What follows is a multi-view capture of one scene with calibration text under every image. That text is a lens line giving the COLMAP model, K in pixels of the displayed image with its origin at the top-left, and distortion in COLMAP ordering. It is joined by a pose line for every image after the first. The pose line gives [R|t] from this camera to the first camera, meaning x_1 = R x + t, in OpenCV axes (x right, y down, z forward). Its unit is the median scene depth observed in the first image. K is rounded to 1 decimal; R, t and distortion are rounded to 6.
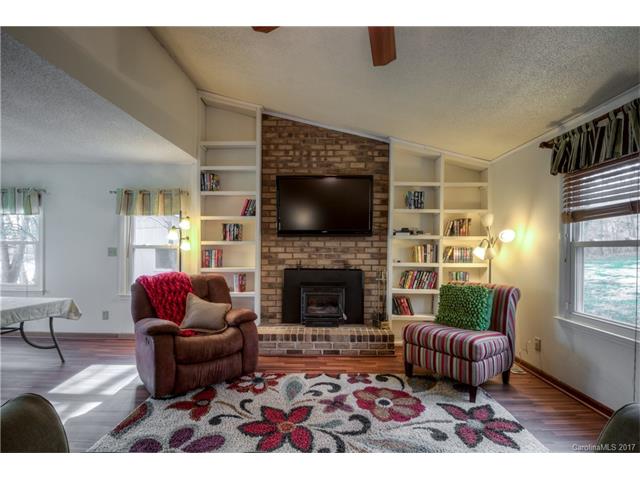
lens RADIAL K [[315.6, 0, 317.8], [0, 315.6, 248.9], [0, 0, 1]] dist [-0.002328, -0.013741]
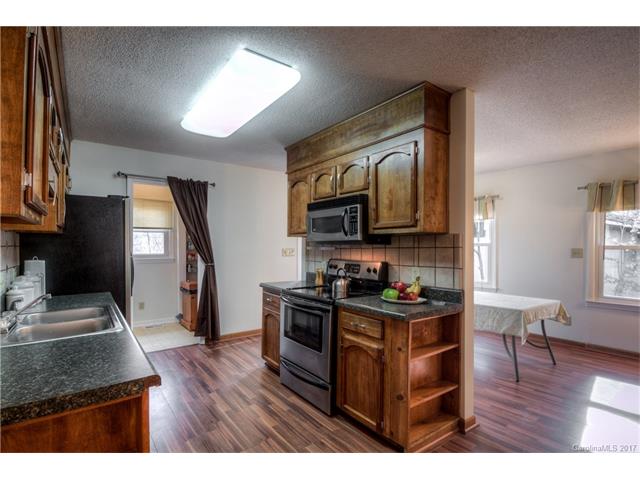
lens RADIAL K [[315.6, 0, 317.8], [0, 315.6, 248.9], [0, 0, 1]] dist [-0.002328, -0.013741]
pose [[0.605373, -0.002929, -0.795937, -0.400359], [0.002085, 0.999996, -0.002094, -0.003132], [0.795940, -0.000392, 0.605376, -0.167632]]
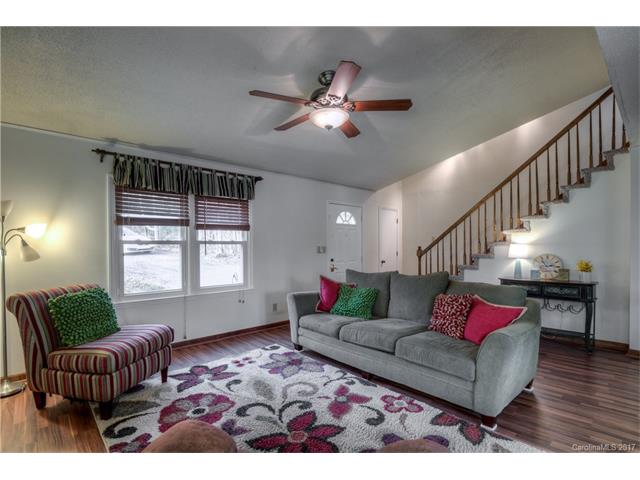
lens RADIAL K [[315.6, 0, 317.8], [0, 315.6, 248.9], [0, 0, 1]] dist [-0.002328, -0.013741]
pose [[-0.685868, -0.013438, 0.727602, -0.436131], [-0.002168, 0.999863, 0.016423, -0.007131], [-0.727723, 0.009687, -0.685803, 0.849855]]
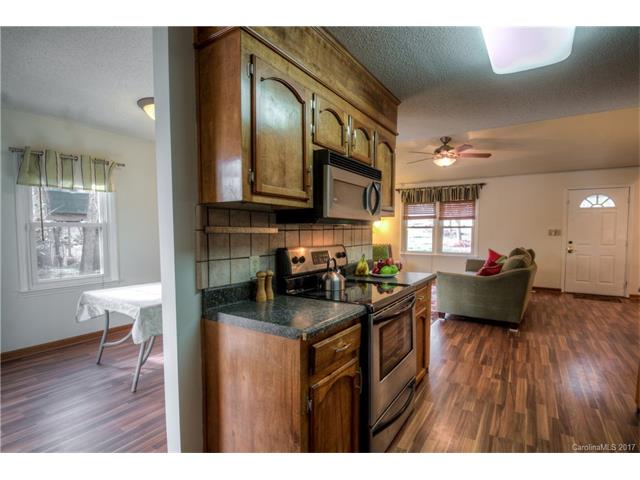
lens RADIAL K [[315.6, 0, 317.8], [0, 315.6, 248.9], [0, 0, 1]] dist [-0.002328, -0.013741]
pose [[0.551604, -0.057941, 0.832091, -1.362075], [0.004546, 0.997778, 0.066464, -0.008905], [-0.834093, -0.032879, 0.550642, 0.043614]]
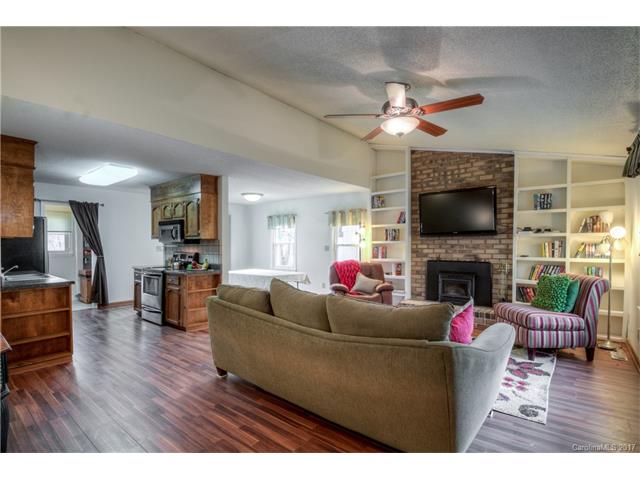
lens RADIAL K [[315.6, 0, 317.8], [0, 315.6, 248.9], [0, 0, 1]] dist [-0.002328, -0.013741]
pose [[0.781346, -0.000341, -0.624098, 0.383384], [0.005744, 0.999961, 0.006646, 0.001206], [0.624071, -0.008778, 0.781318, -0.371003]]
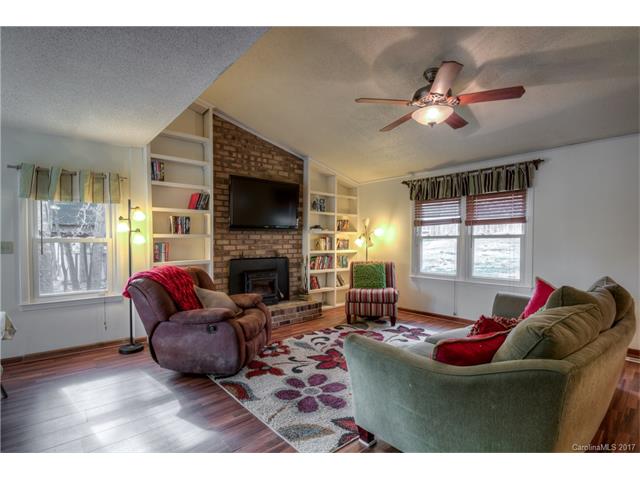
lens RADIAL K [[315.6, 0, 317.8], [0, 315.6, 248.9], [0, 0, 1]] dist [-0.002328, -0.013741]
pose [[0.744805, -0.025265, 0.666803, -0.621248], [0.008143, 0.999553, 0.028777, -0.003311], [-0.667232, -0.016003, 0.744678, -0.022878]]
